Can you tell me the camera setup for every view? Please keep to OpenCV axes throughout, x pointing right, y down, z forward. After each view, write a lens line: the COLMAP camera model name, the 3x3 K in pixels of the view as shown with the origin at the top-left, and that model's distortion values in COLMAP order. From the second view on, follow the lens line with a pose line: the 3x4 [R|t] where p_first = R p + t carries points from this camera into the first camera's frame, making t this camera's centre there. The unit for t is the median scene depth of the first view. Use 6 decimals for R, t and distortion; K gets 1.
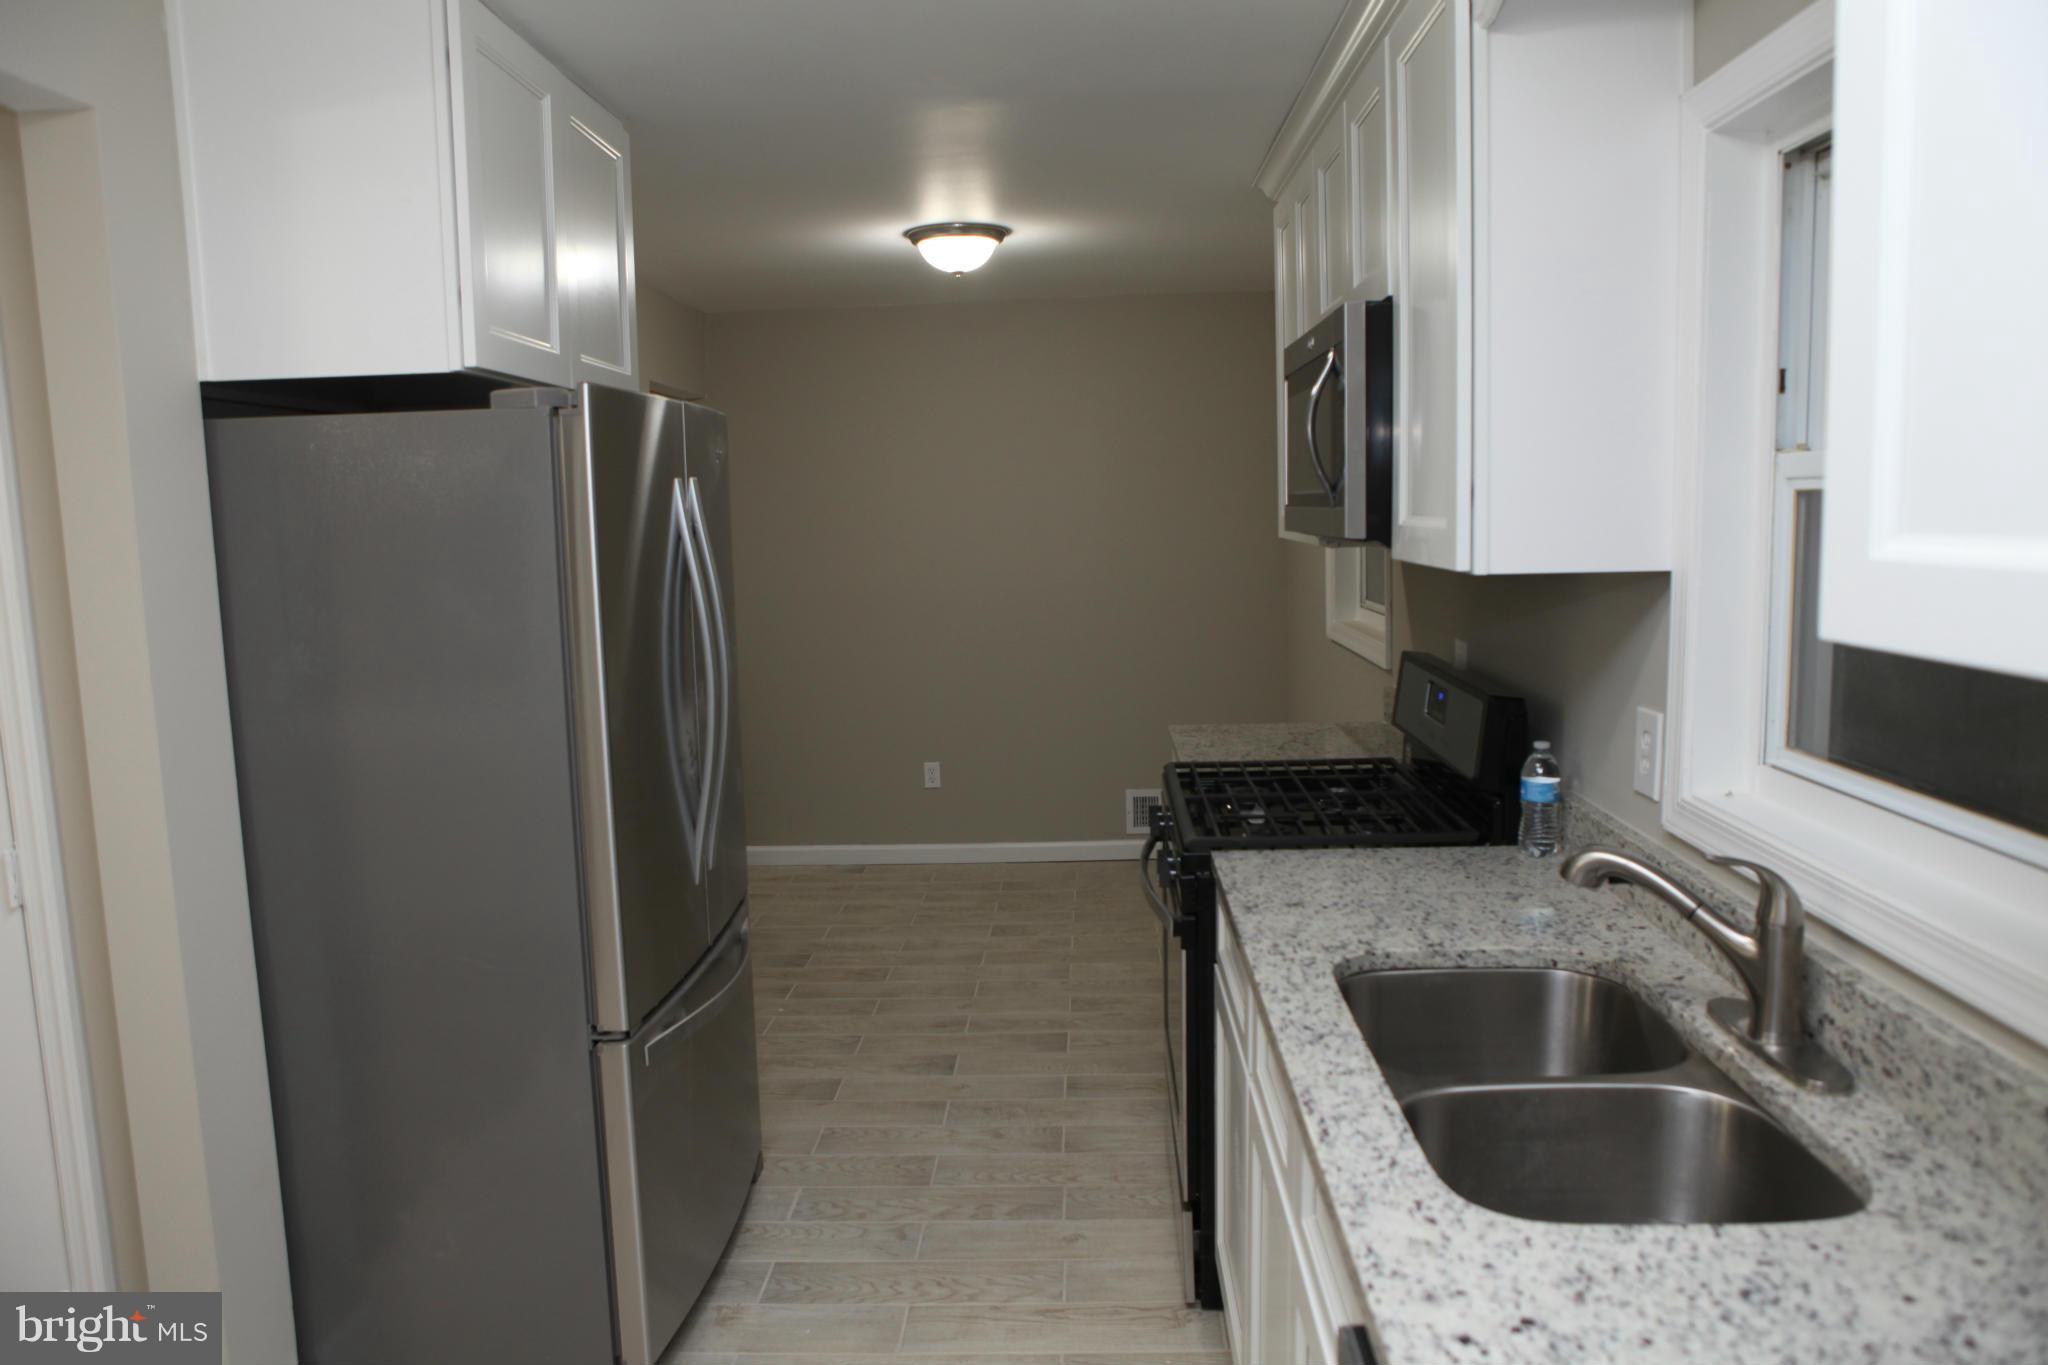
lens RADIAL K [[1392.0, 0, 1020.8], [0, 1392.0, 675.2], [0, 0, 1]] dist [-0.107635, 0.072844]
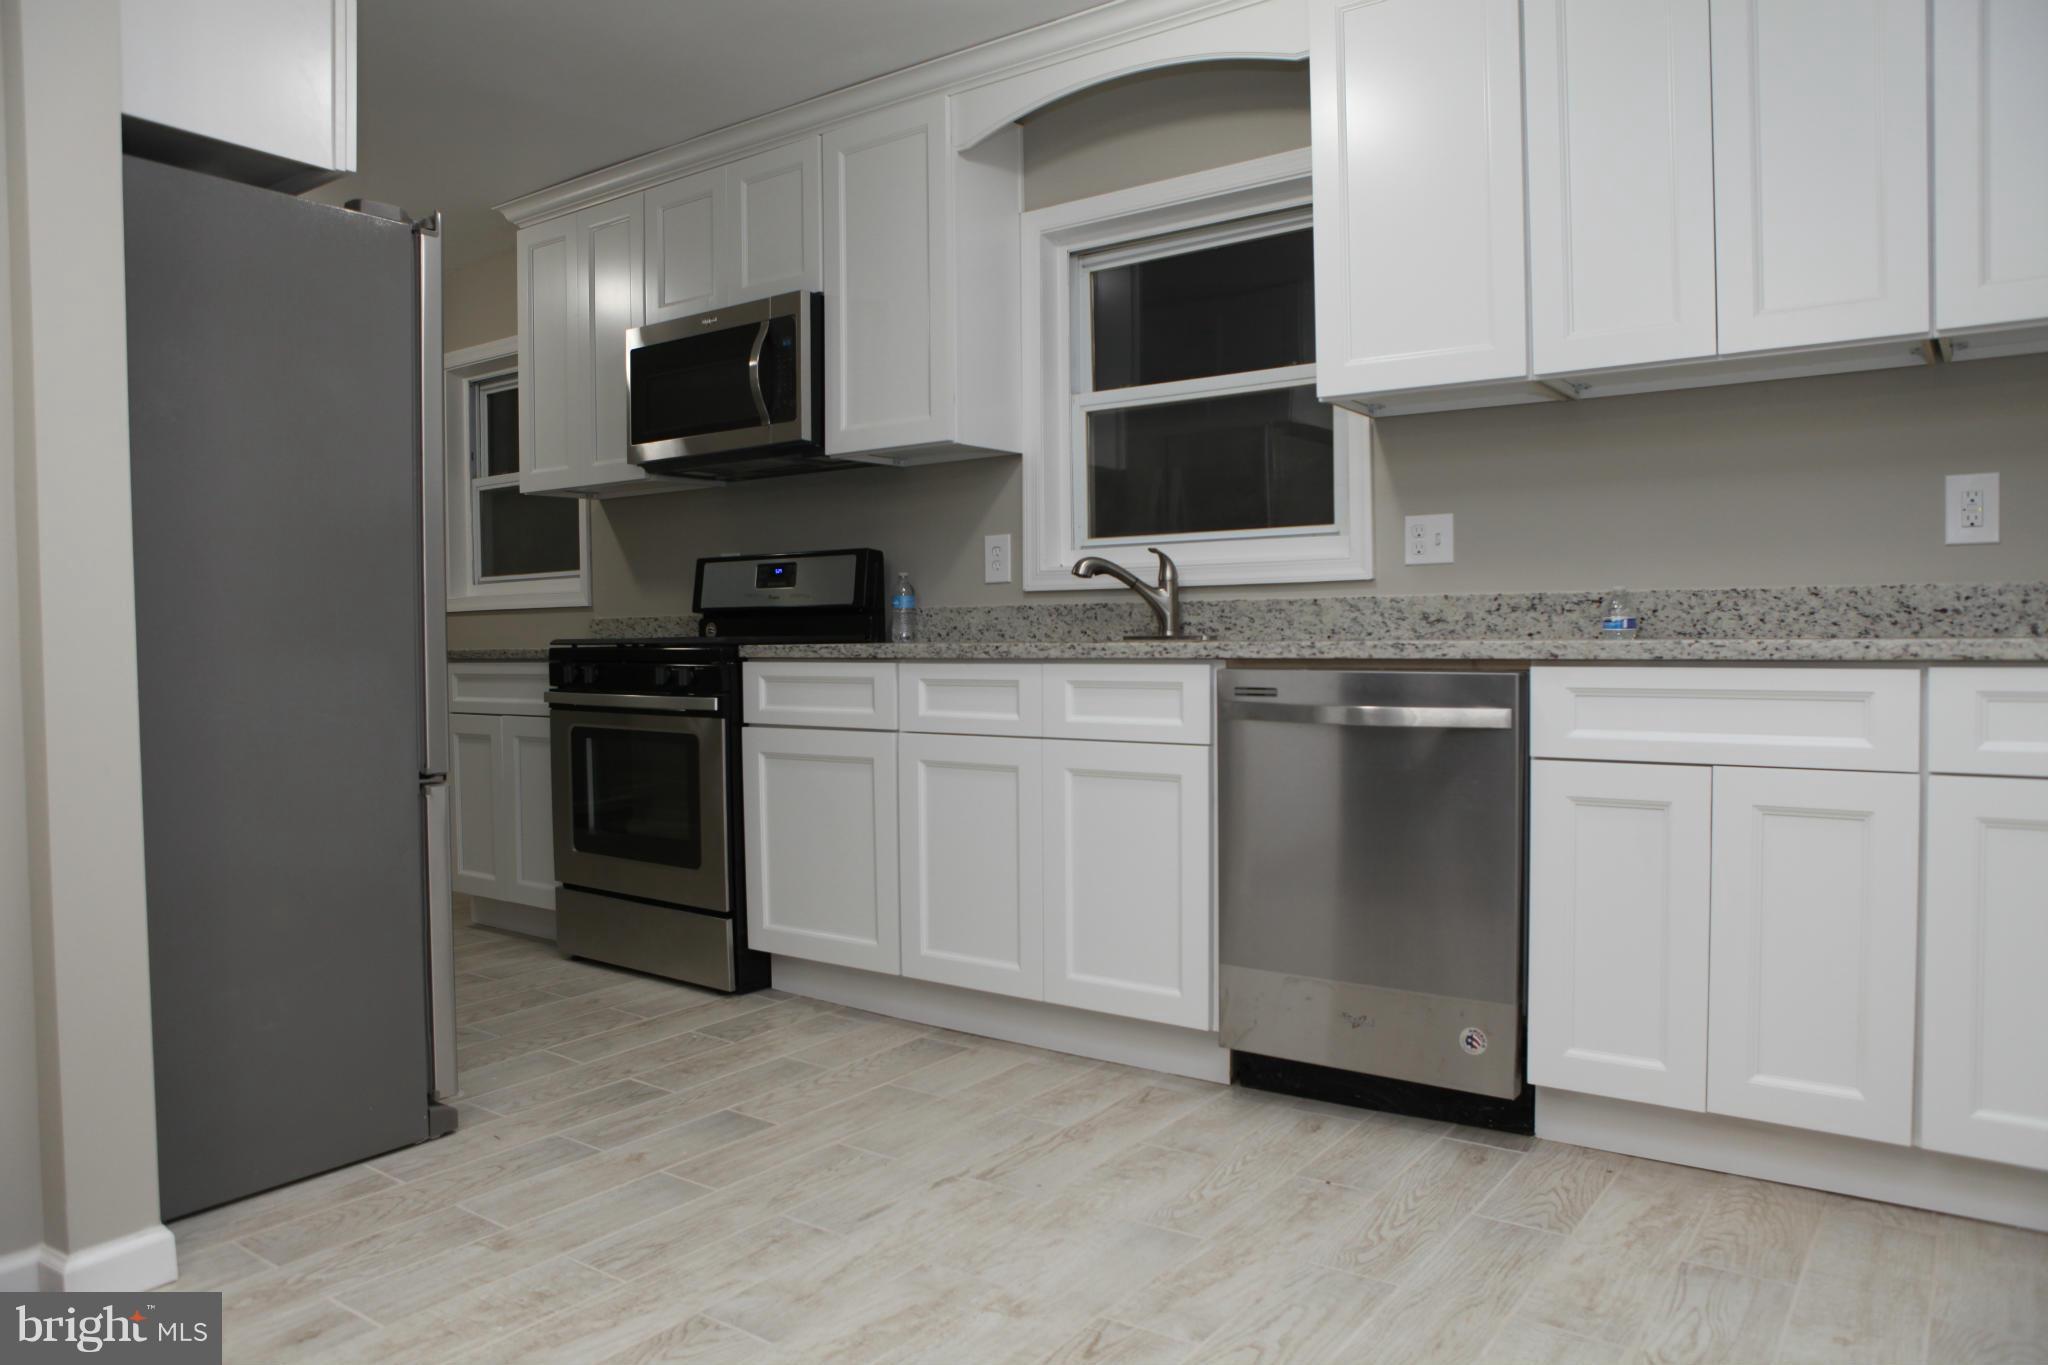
lens RADIAL K [[1392.0, 0, 1020.8], [0, 1392.0, 675.2], [0, 0, 1]] dist [-0.107635, 0.072844]
pose [[0.552453, -0.004904, 0.833530, -1.394733], [0.101071, 0.992998, -0.061146, 0.427336], [-0.827394, 0.118026, 0.549081, -0.028696]]
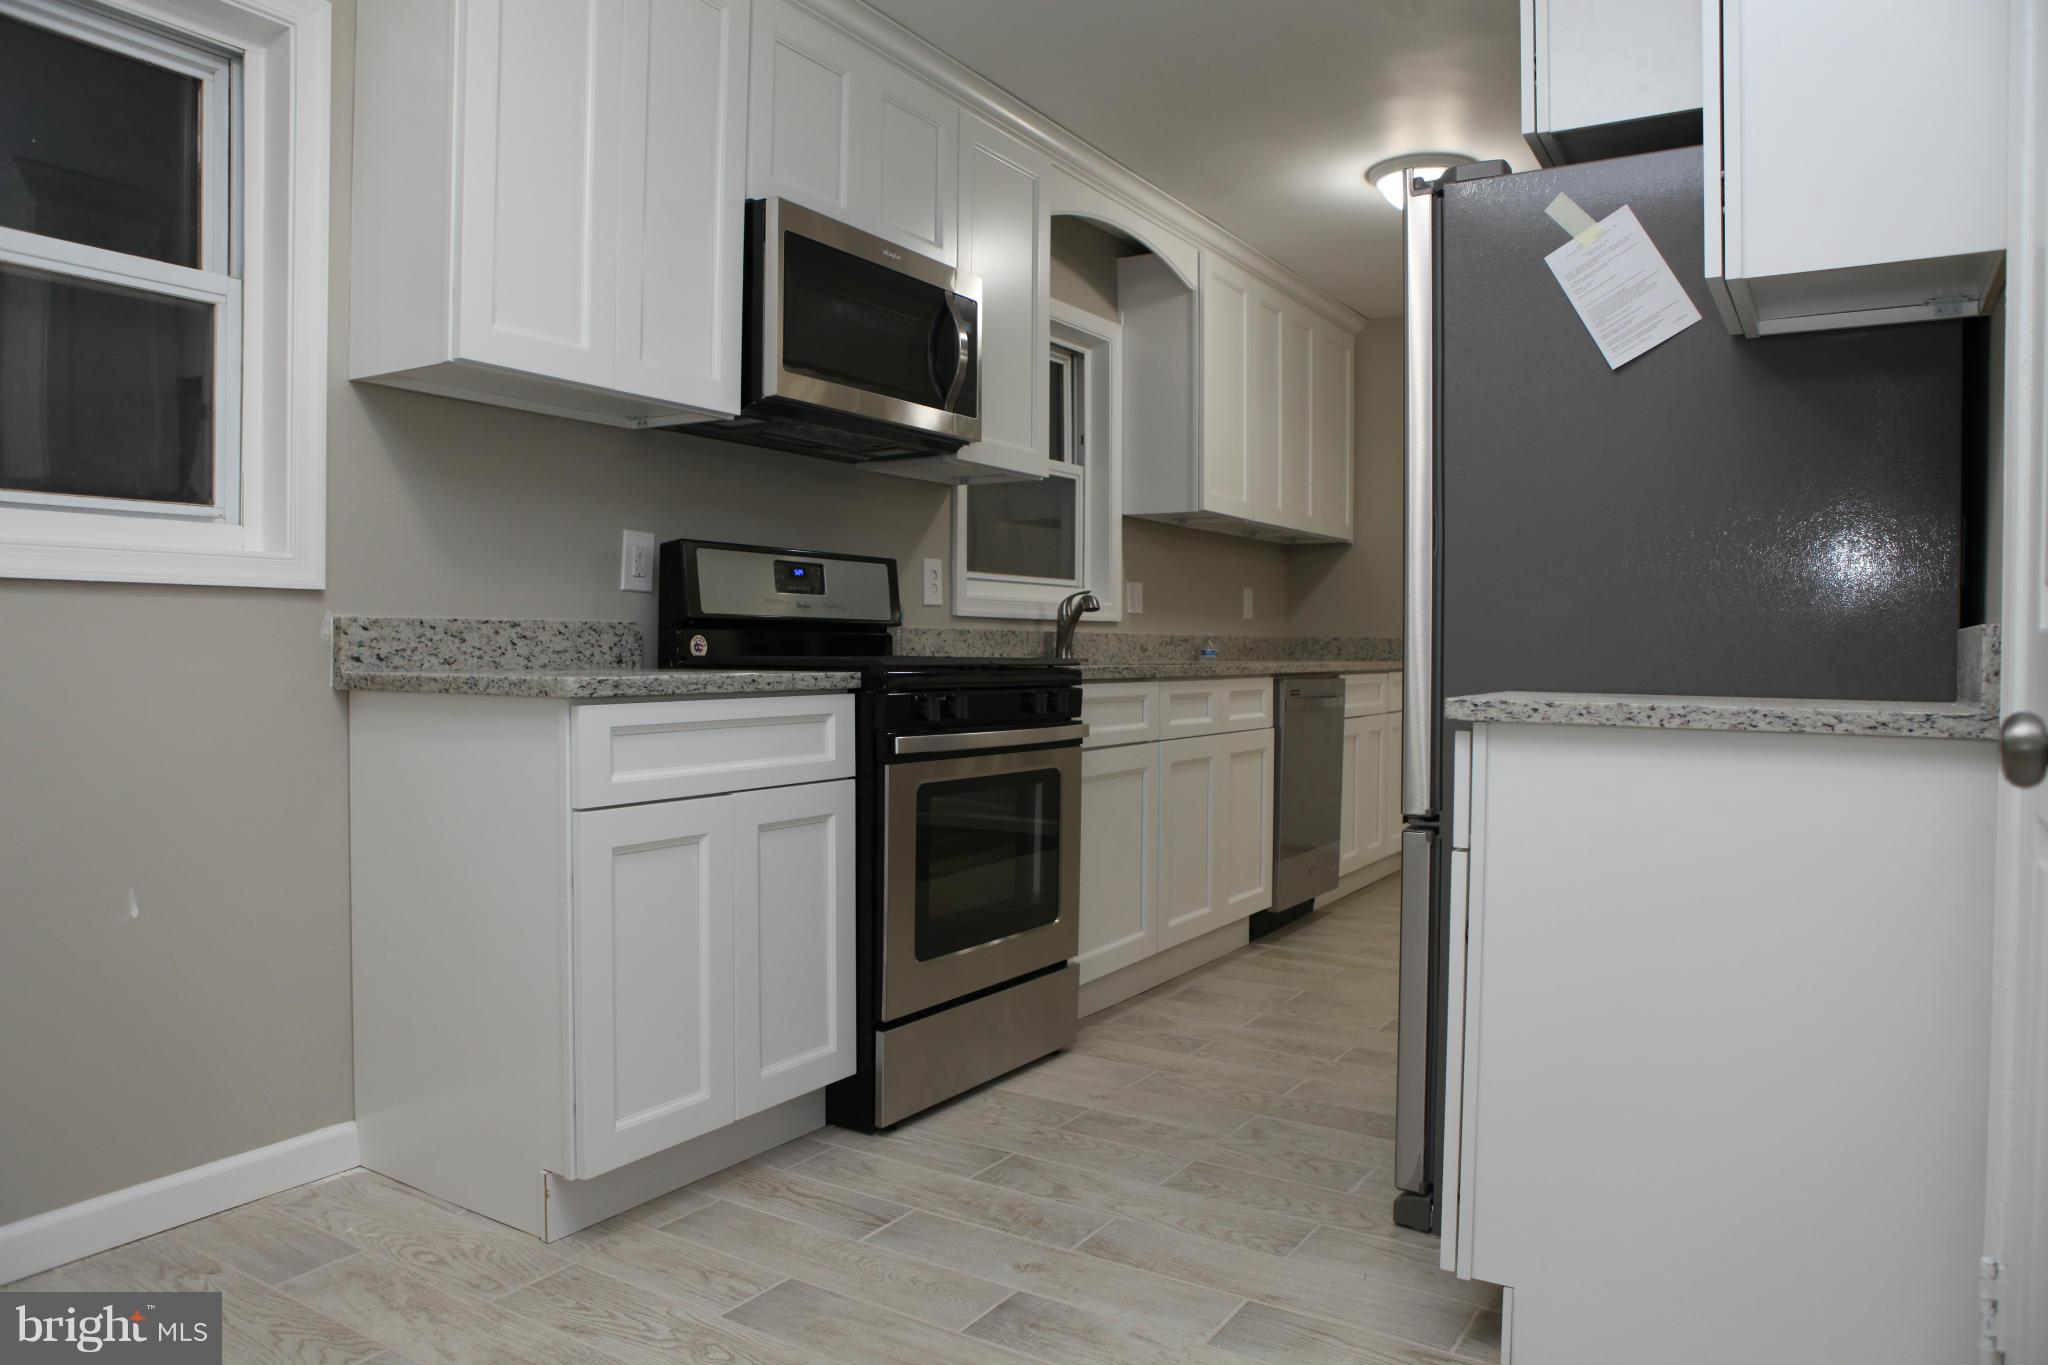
lens RADIAL K [[1392.0, 0, 1020.8], [0, 1392.0, 675.2], [0, 0, 1]] dist [-0.107635, 0.072844]
pose [[-0.868676, 0.010362, 0.495272, -0.759523], [0.077486, 0.990317, 0.115187, -0.034132], [-0.489283, 0.138437, -0.861068, 3.384671]]
